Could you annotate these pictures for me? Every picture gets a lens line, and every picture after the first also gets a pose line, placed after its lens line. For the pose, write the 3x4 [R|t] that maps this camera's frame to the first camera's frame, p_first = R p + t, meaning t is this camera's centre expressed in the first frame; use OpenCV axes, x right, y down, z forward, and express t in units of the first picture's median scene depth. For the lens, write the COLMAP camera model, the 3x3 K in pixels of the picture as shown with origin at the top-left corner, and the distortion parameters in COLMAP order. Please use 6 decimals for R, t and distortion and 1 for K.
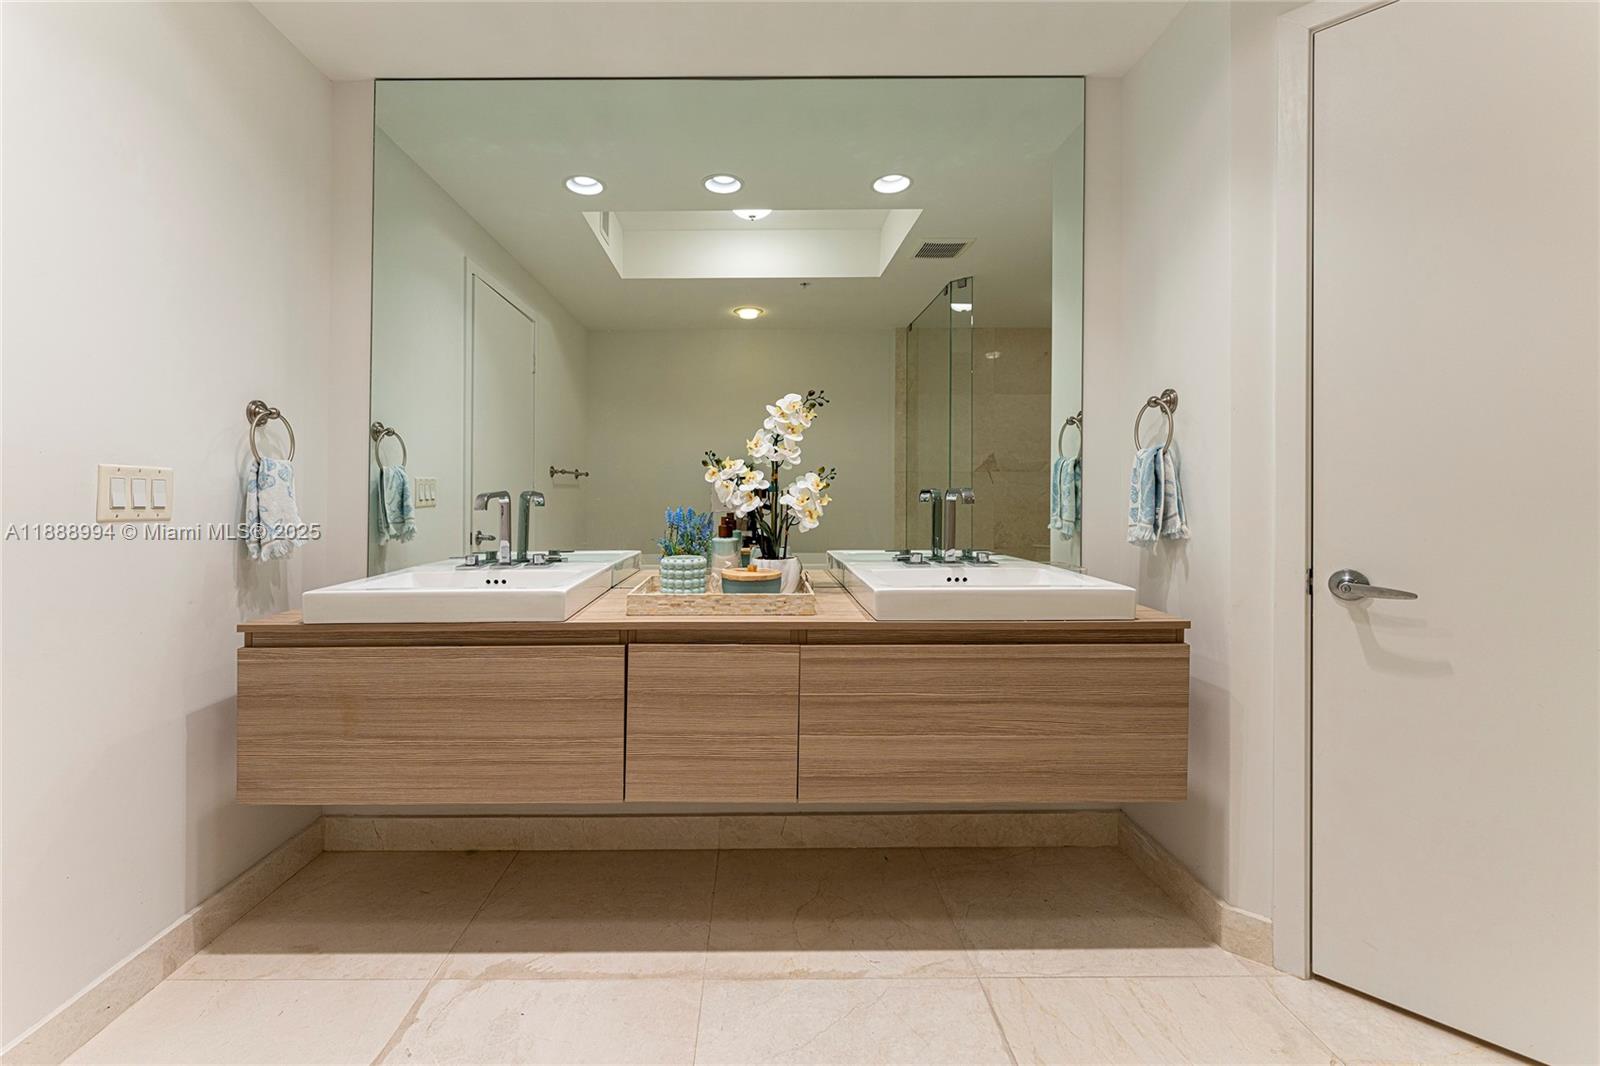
lens RADIAL K [[638.3, 0, 743.4], [0, 638.3, 495.5], [0, 0, 1]] dist [0.000323, 0.000370]
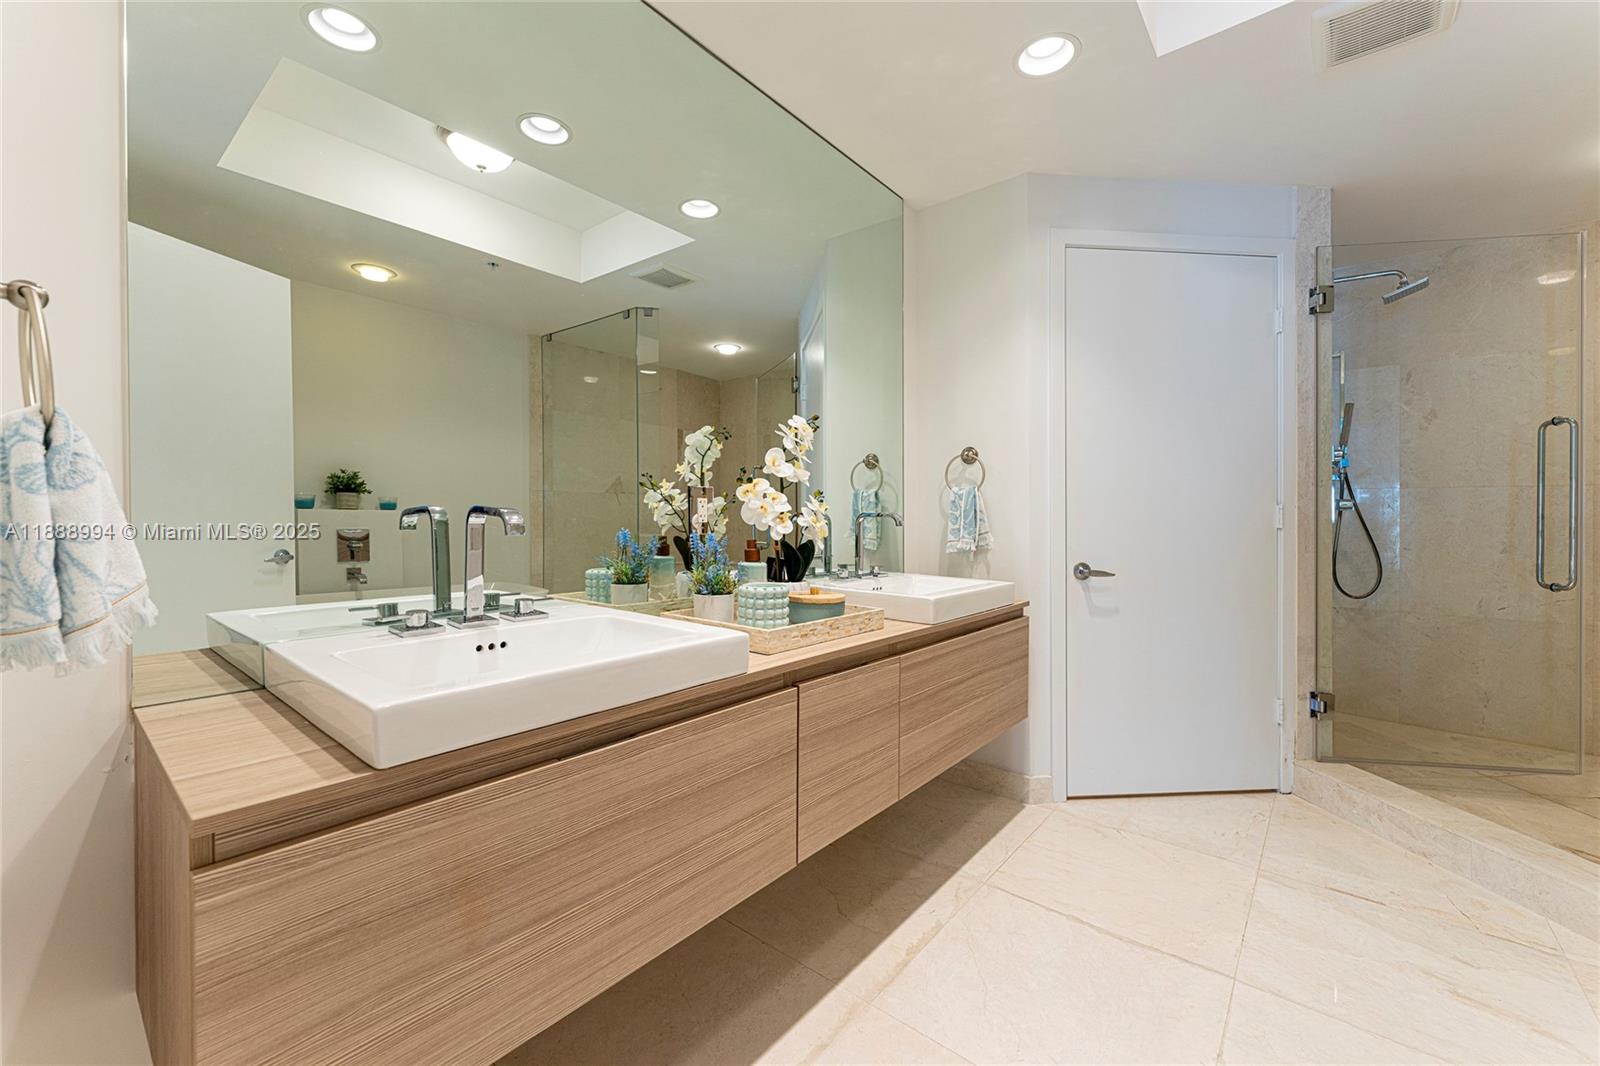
lens RADIAL K [[638.3, 0, 795.0], [0, 638.3, 529.4], [0, 0, 1]] dist [0.000323, 0.000370]
pose [[0.642479, -0.004720, 0.766289, -0.857402], [-0.009971, 0.999845, 0.014518, 0.005653], [-0.766239, -0.016968, 0.642332, 0.443296]]
